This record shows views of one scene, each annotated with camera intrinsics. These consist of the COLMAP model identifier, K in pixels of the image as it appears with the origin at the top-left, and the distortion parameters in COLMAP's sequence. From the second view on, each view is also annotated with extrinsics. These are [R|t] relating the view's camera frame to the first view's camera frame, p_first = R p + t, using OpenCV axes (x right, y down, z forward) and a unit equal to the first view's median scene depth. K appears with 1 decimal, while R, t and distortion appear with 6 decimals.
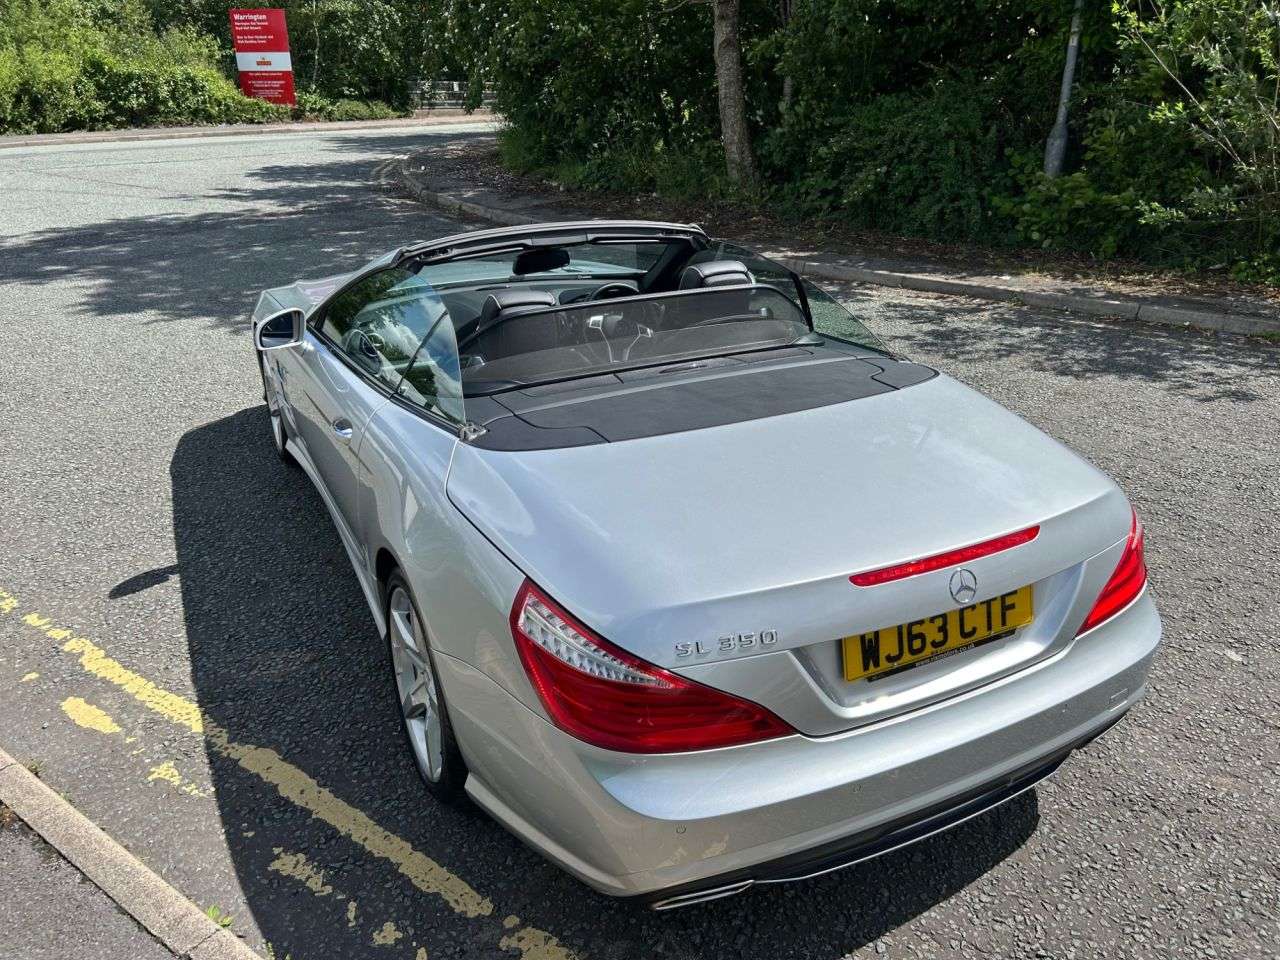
lens RADIAL K [[961.1, 0, 624.5], [0, 961.1, 494.4], [0, 0, 1]] dist [0.049451, -0.054973]
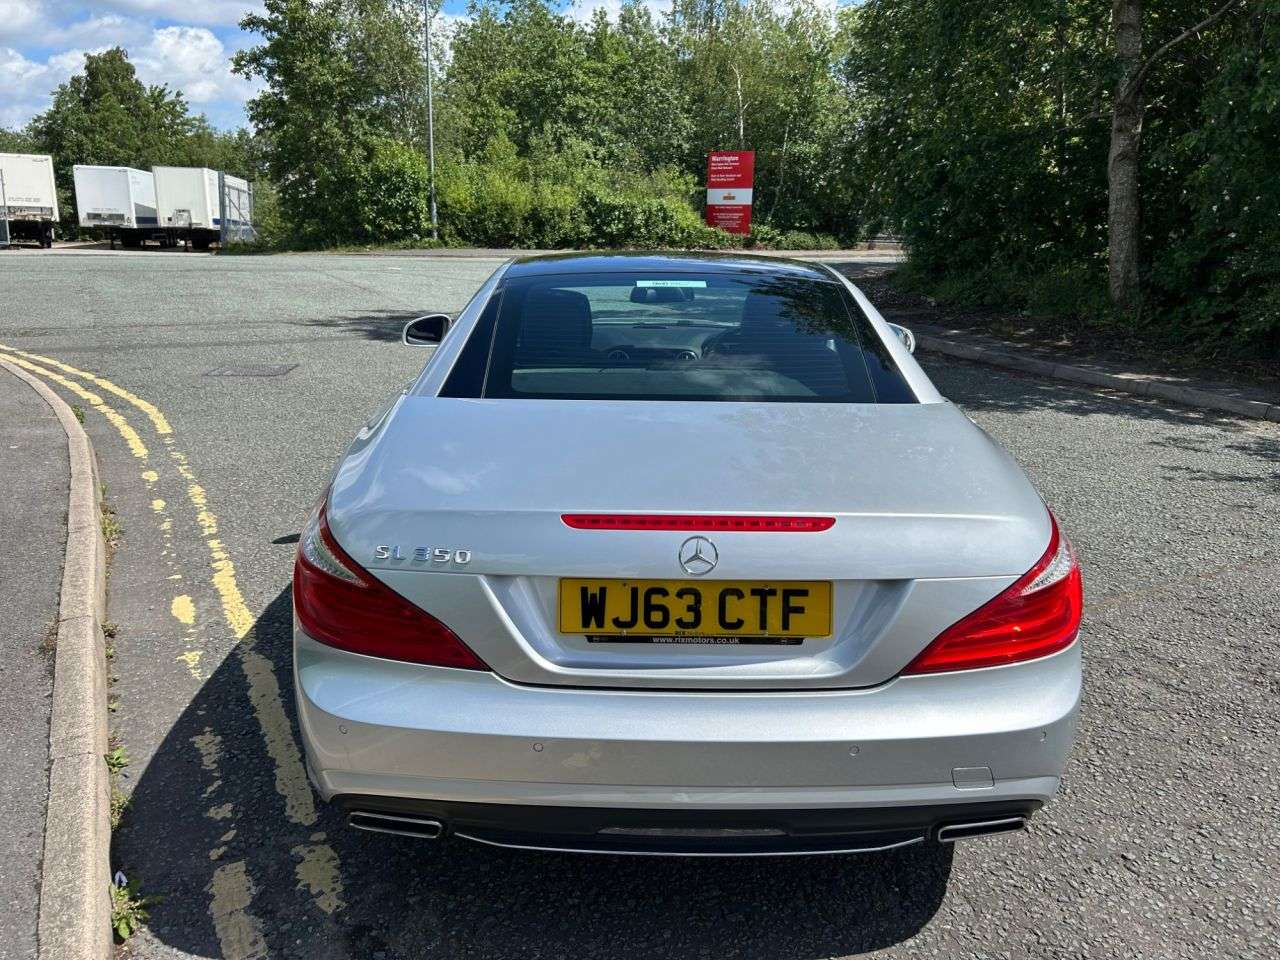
lens RADIAL K [[961.1, 0, 634.1], [0, 961.1, 489.5], [0, 0, 1]] dist [0.049451, -0.054973]
pose [[0.898074, 0.140794, -0.416703, 0.441257], [-0.196522, 0.976005, -0.093773, 0.087350], [0.393501, 0.166106, 0.904193, 0.108361]]
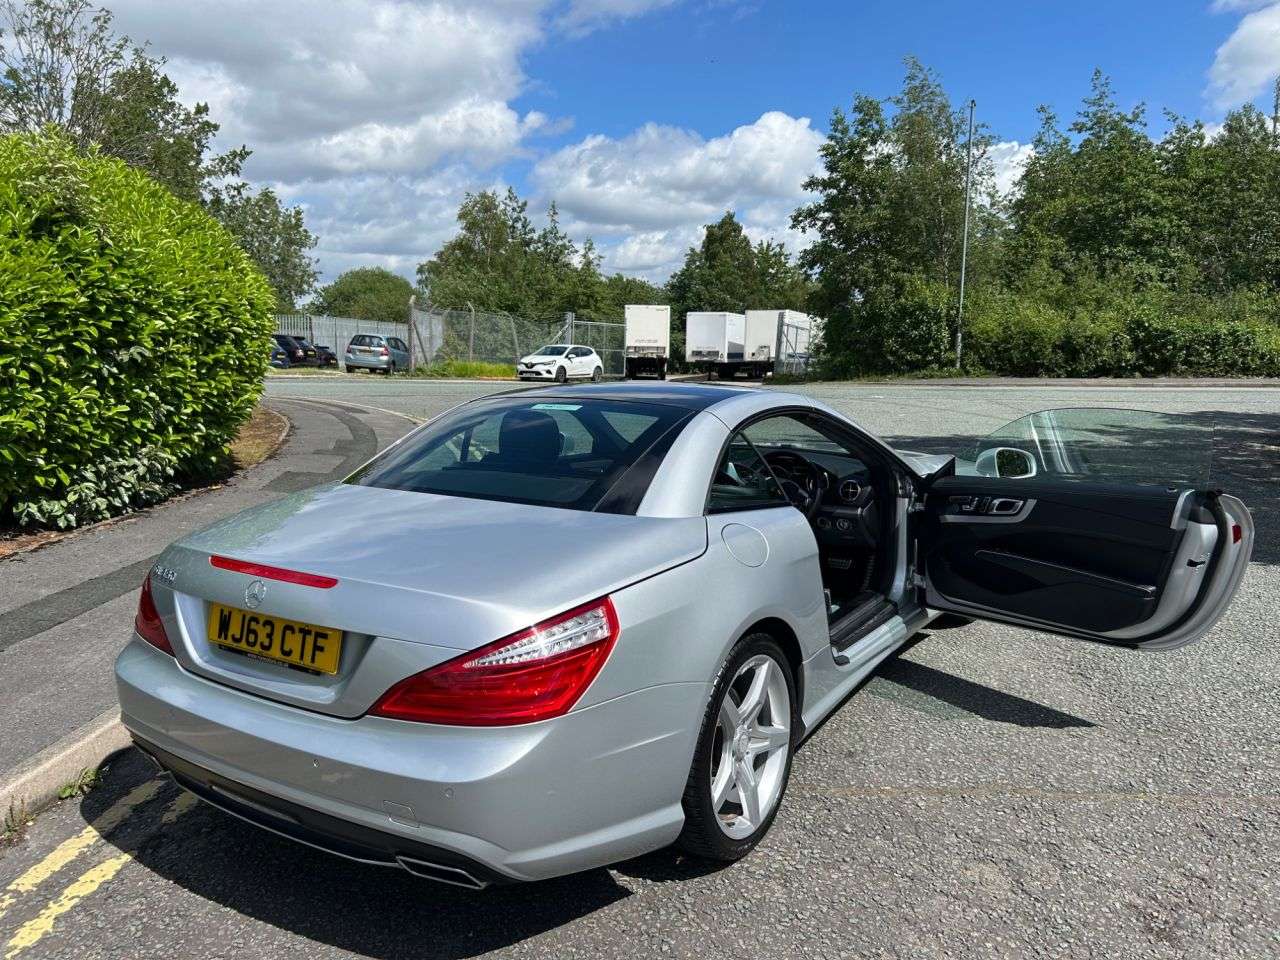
lens RADIAL K [[961.1, 0, 629.9], [0, 961.1, 484.5], [0, 0, 1]] dist [0.049451, -0.054973]
pose [[0.504722, 0.130251, -0.853400, 1.088158], [-0.345109, 0.936568, -0.061161, -0.083778], [0.791300, 0.325385, 0.517657, 0.464463]]
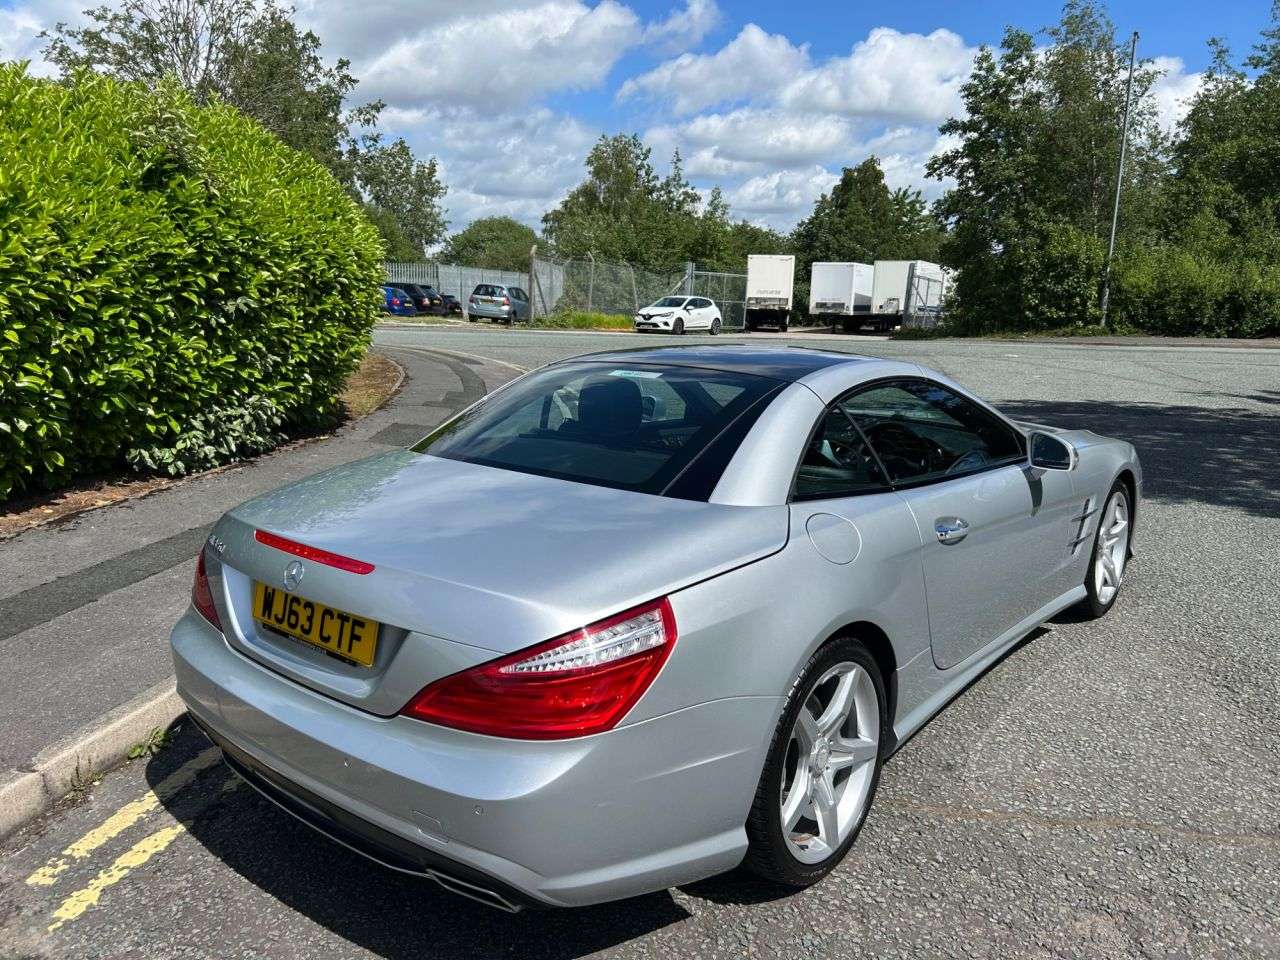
lens RADIAL K [[961.1, 0, 629.9], [0, 961.1, 482.9], [0, 0, 1]] dist [0.049451, -0.054973]
pose [[0.392984, 0.187057, -0.900318, 1.022659], [-0.376750, 0.925894, 0.027921, -0.127570], [0.838822, 0.328223, 0.434335, 0.534939]]
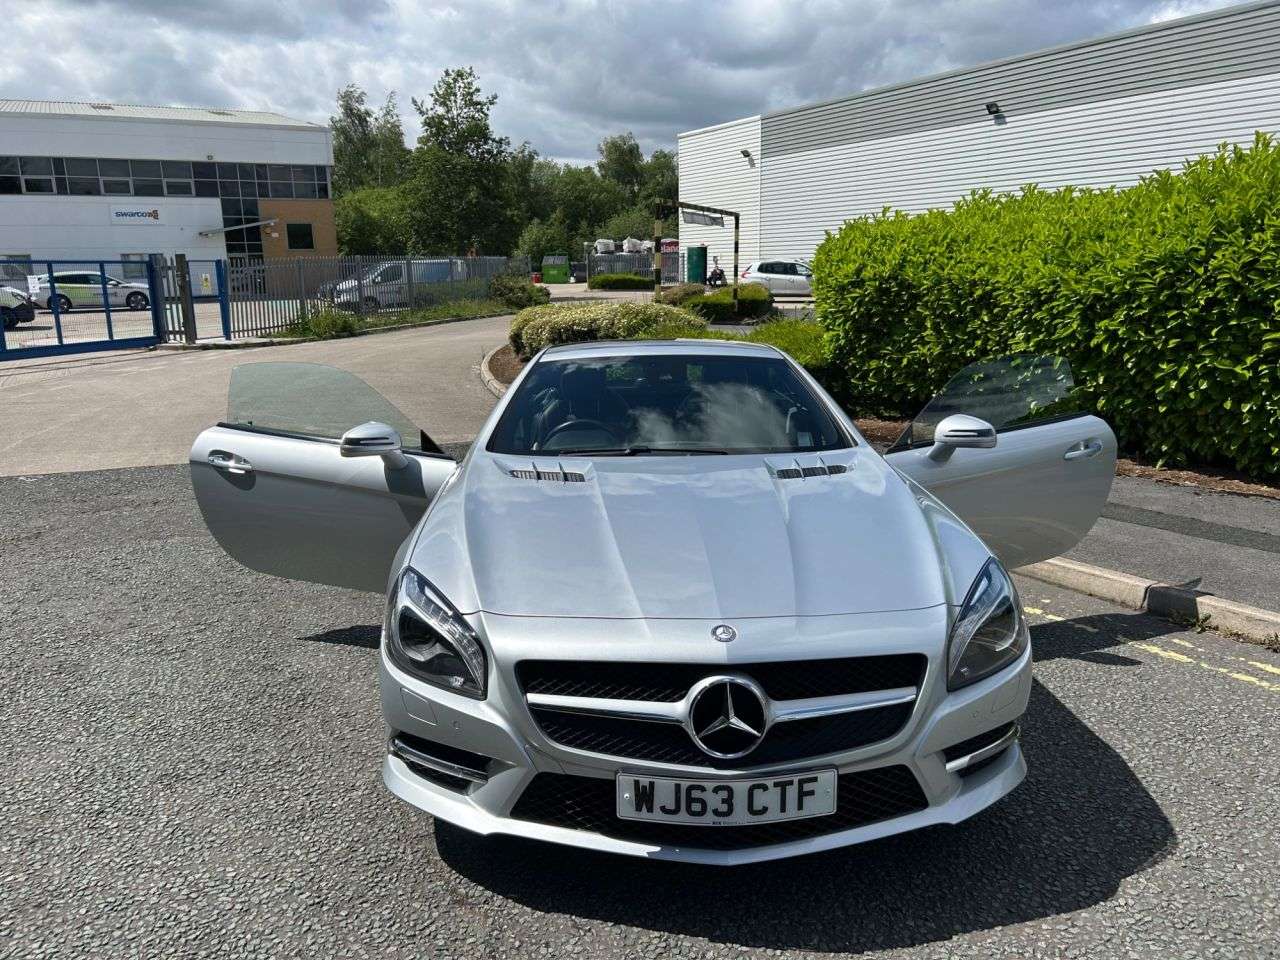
lens RADIAL K [[961.1, 0, 631.9], [0, 961.1, 494.3], [0, 0, 1]] dist [0.049451, -0.054973]
pose [[-0.909212, -0.076370, 0.409269, -0.680272], [0.178379, 0.816775, 0.548689, -0.984518], [-0.376184, 0.571880, -0.728999, 2.457323]]
